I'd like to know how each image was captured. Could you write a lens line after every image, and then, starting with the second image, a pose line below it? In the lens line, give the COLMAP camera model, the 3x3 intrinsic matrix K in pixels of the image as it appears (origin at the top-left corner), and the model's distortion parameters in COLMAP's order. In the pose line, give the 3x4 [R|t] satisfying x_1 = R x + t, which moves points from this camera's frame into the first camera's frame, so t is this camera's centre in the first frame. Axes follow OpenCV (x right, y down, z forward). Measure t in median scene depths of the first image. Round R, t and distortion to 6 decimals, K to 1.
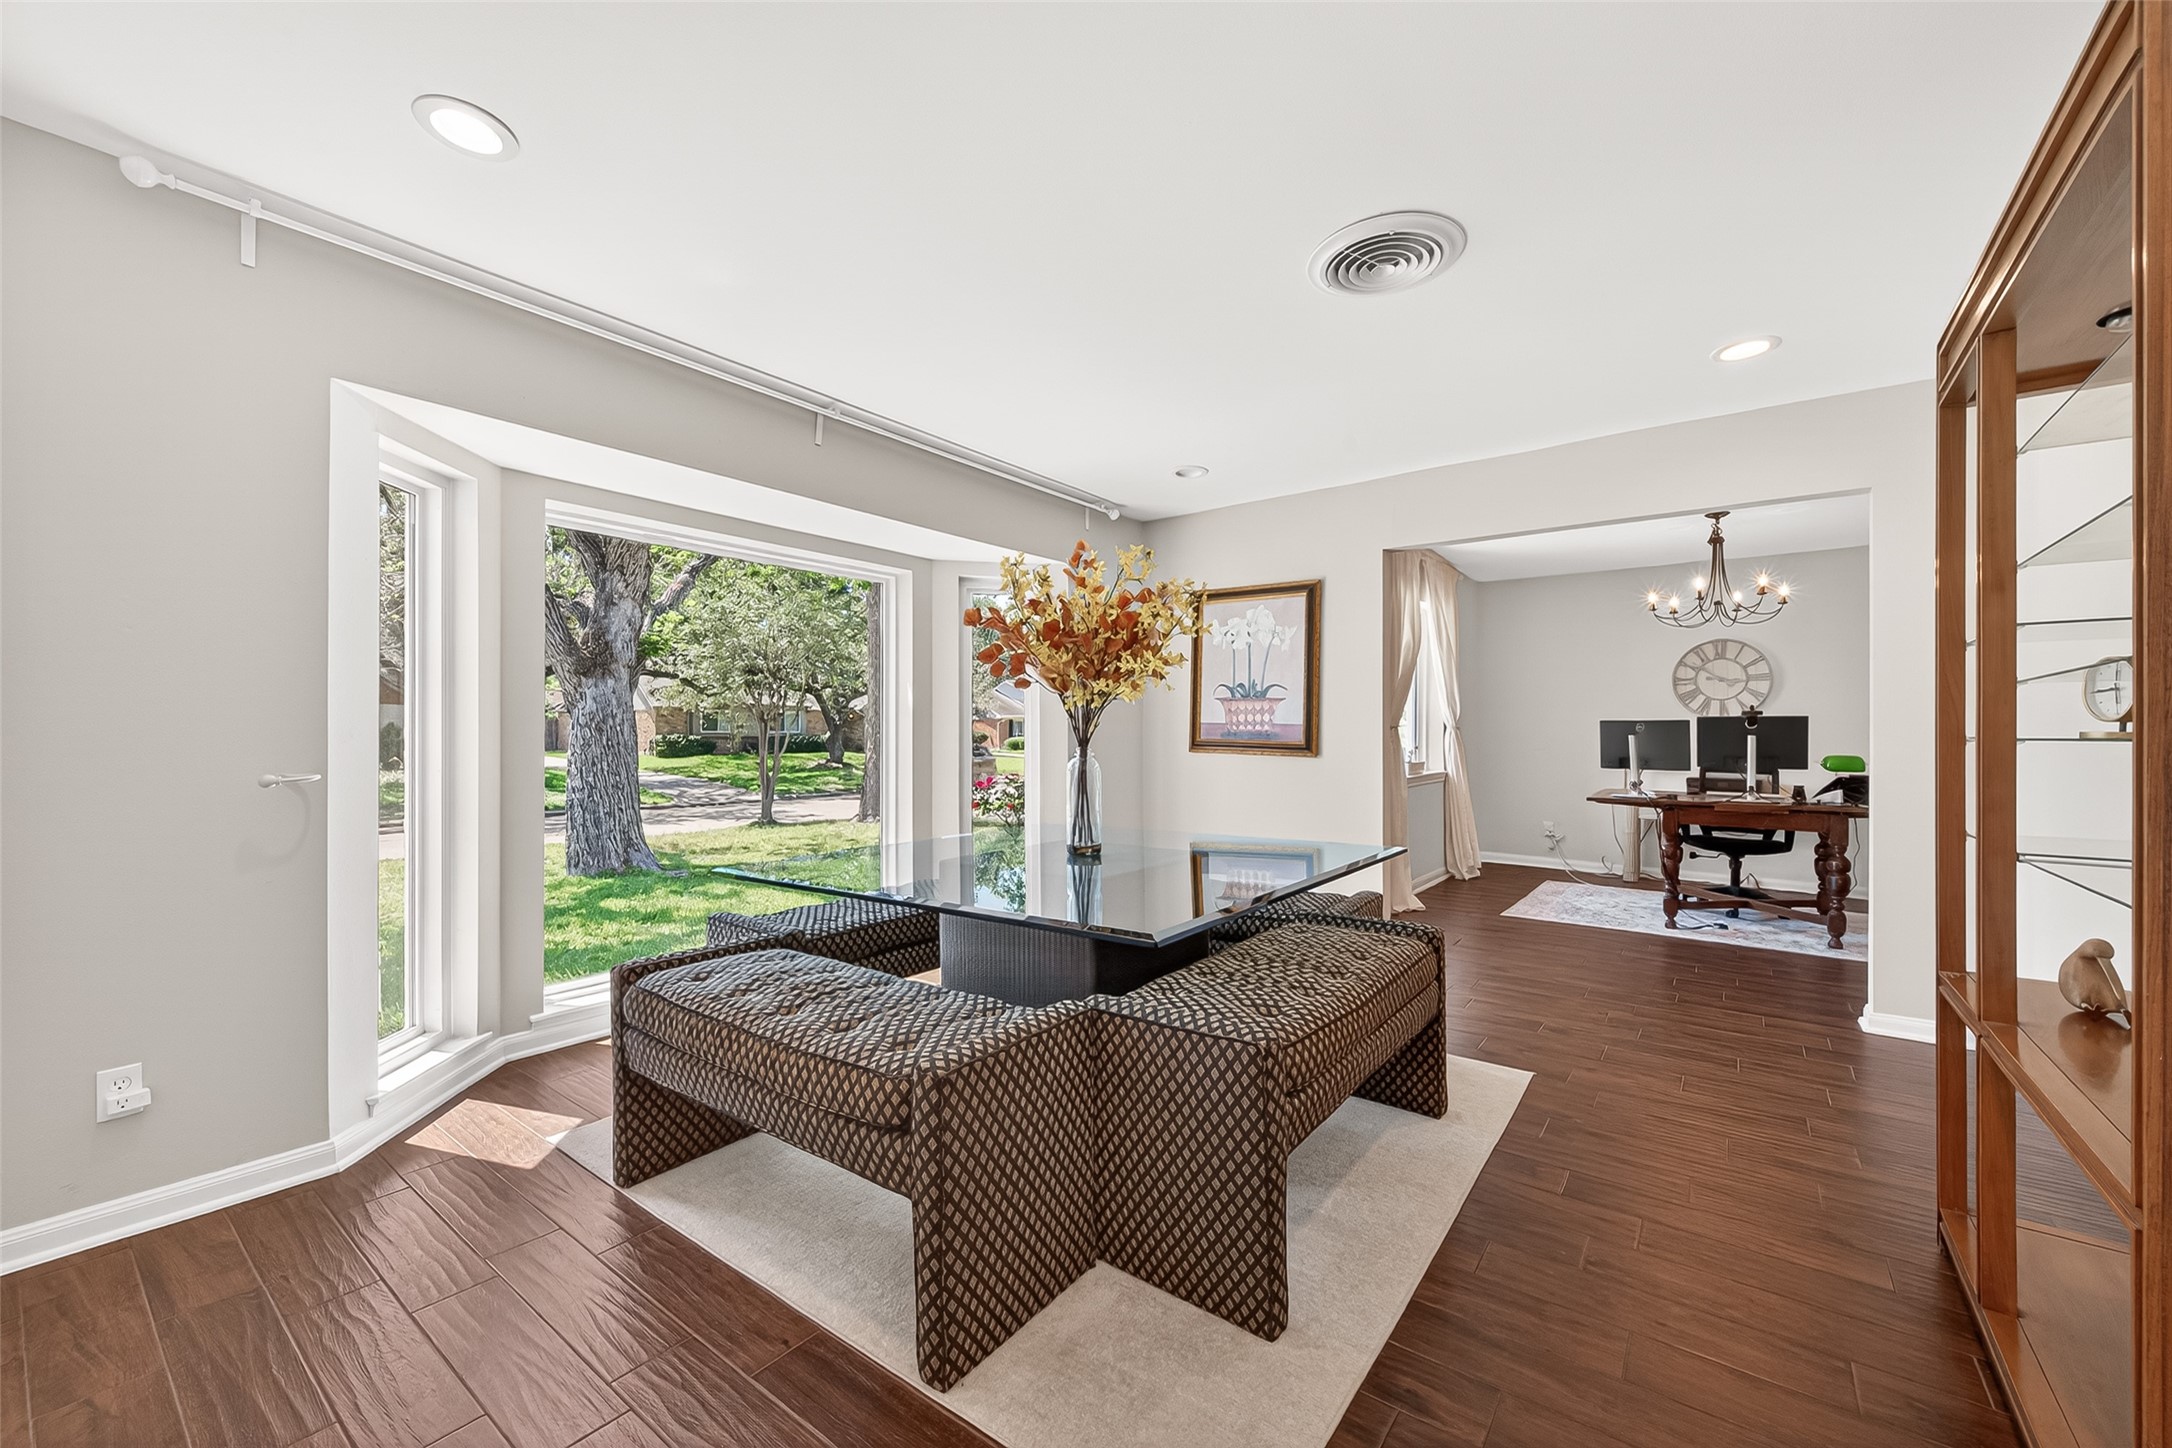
lens RADIAL K [[845.9, 0, 1095.6], [0, 845.9, 730.3], [0, 0, 1]] dist [0.002858, -0.000357]
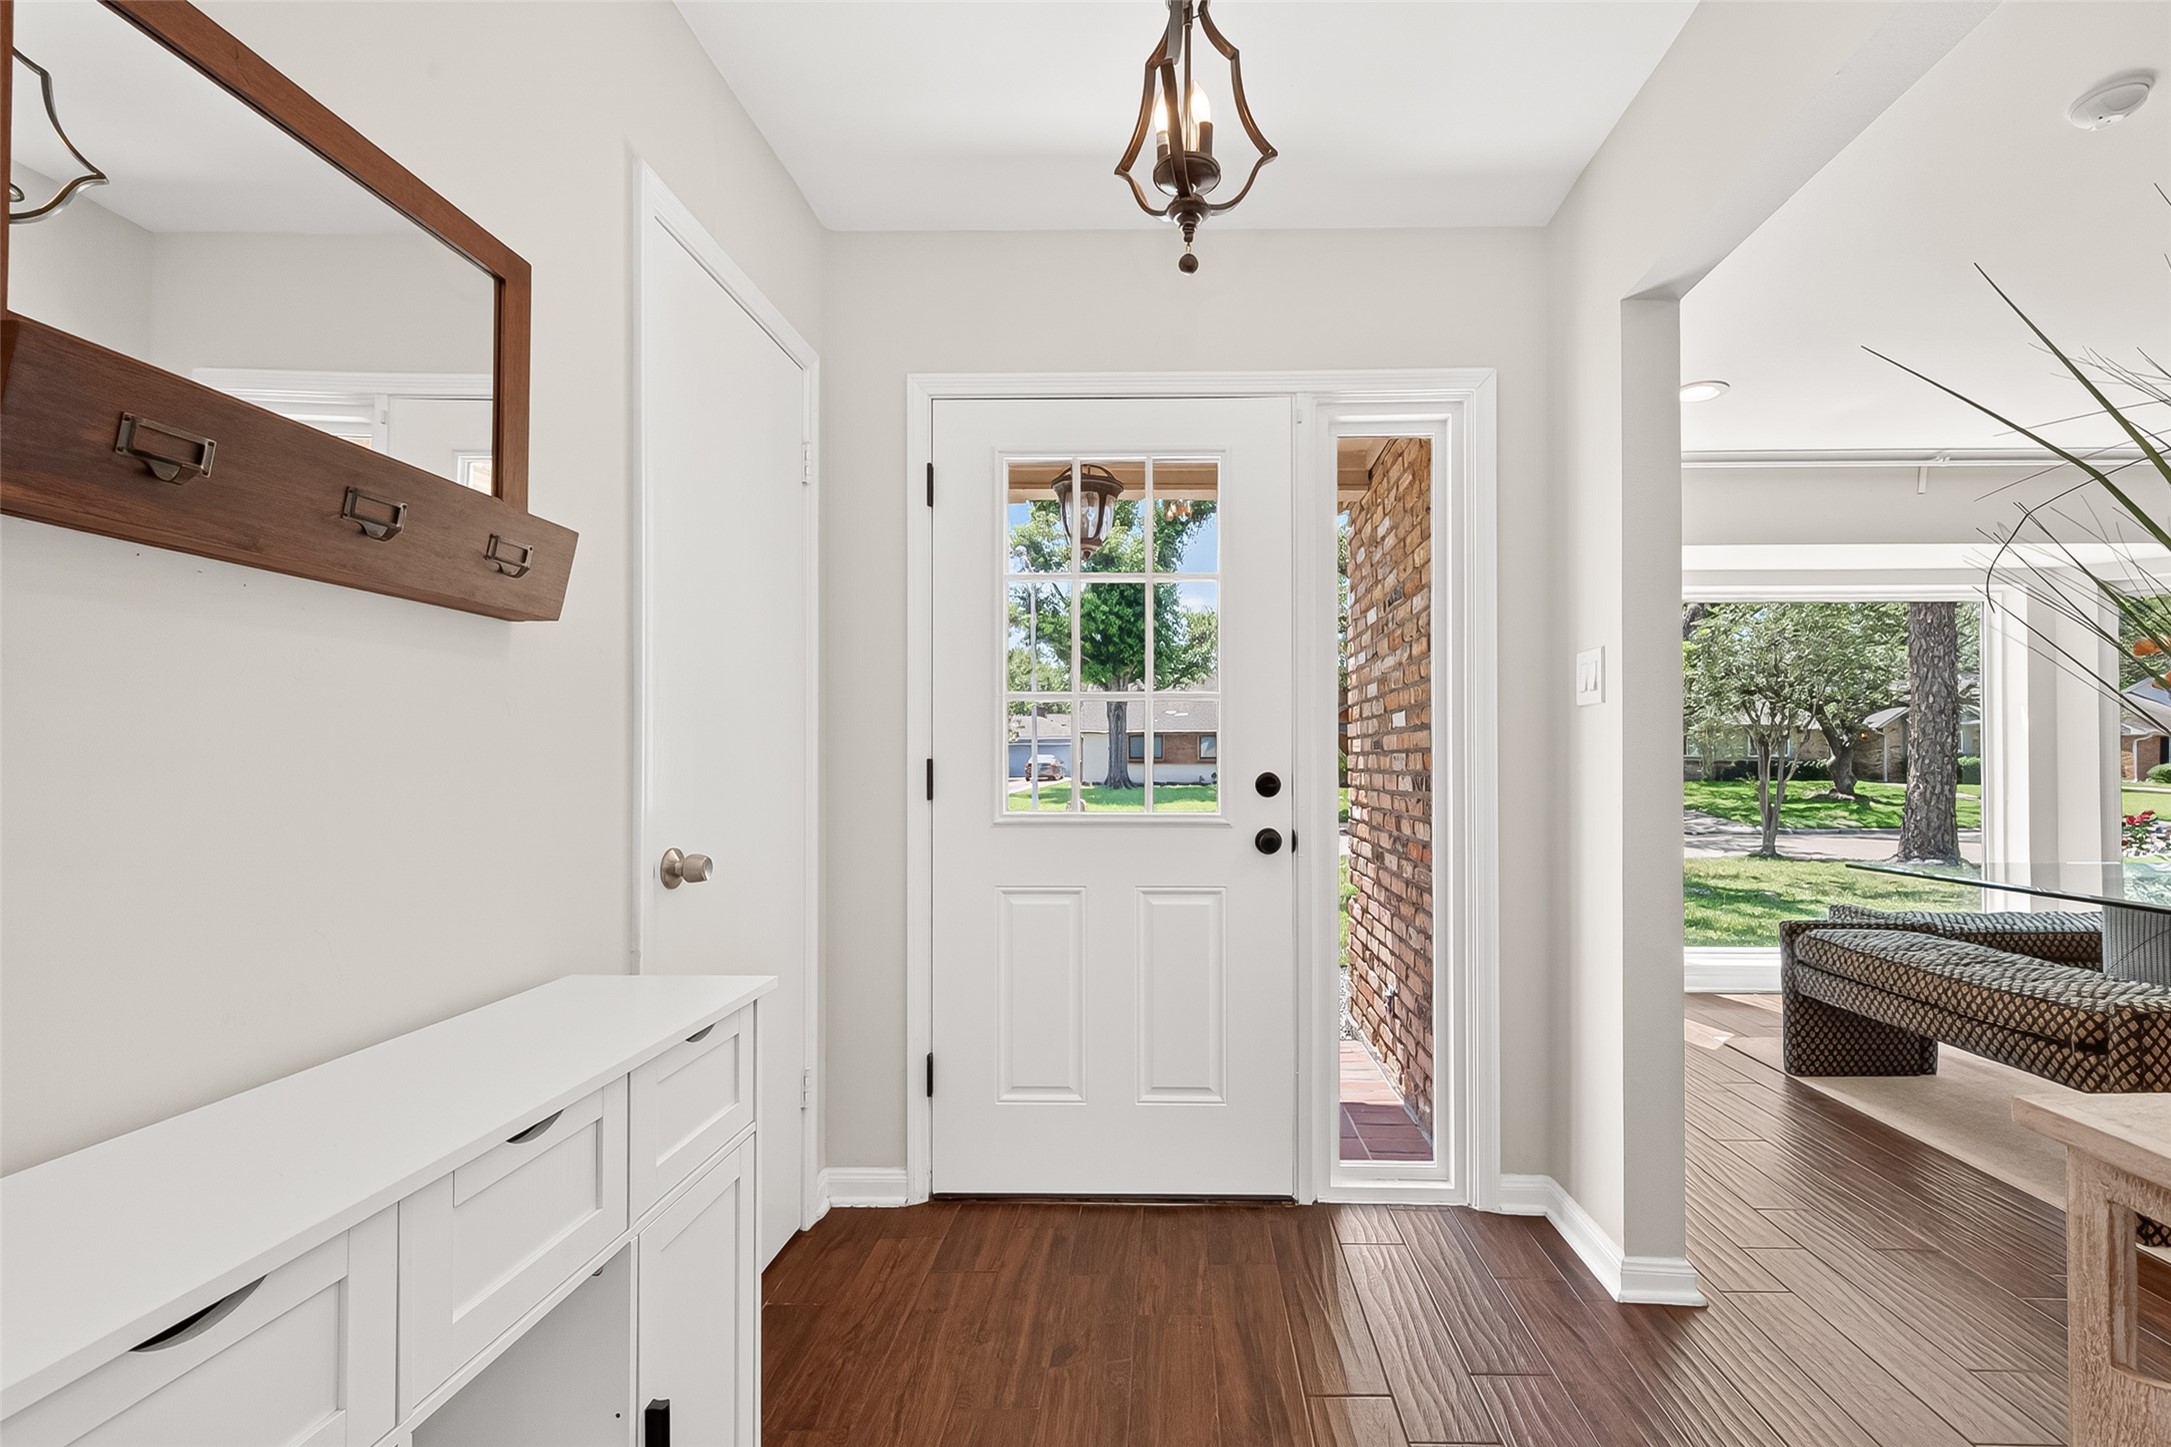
lens RADIAL K [[963.4, 0, 1086.0], [0, 963.4, 746.7], [0, 0, 1]] dist [-0.001082, -0.000462]
pose [[0.593094, -0.005205, -0.805116, 0.008718], [-0.000515, 0.999976, -0.006844, -0.000098], [0.805133, 0.004474, 0.593077, -0.199854]]
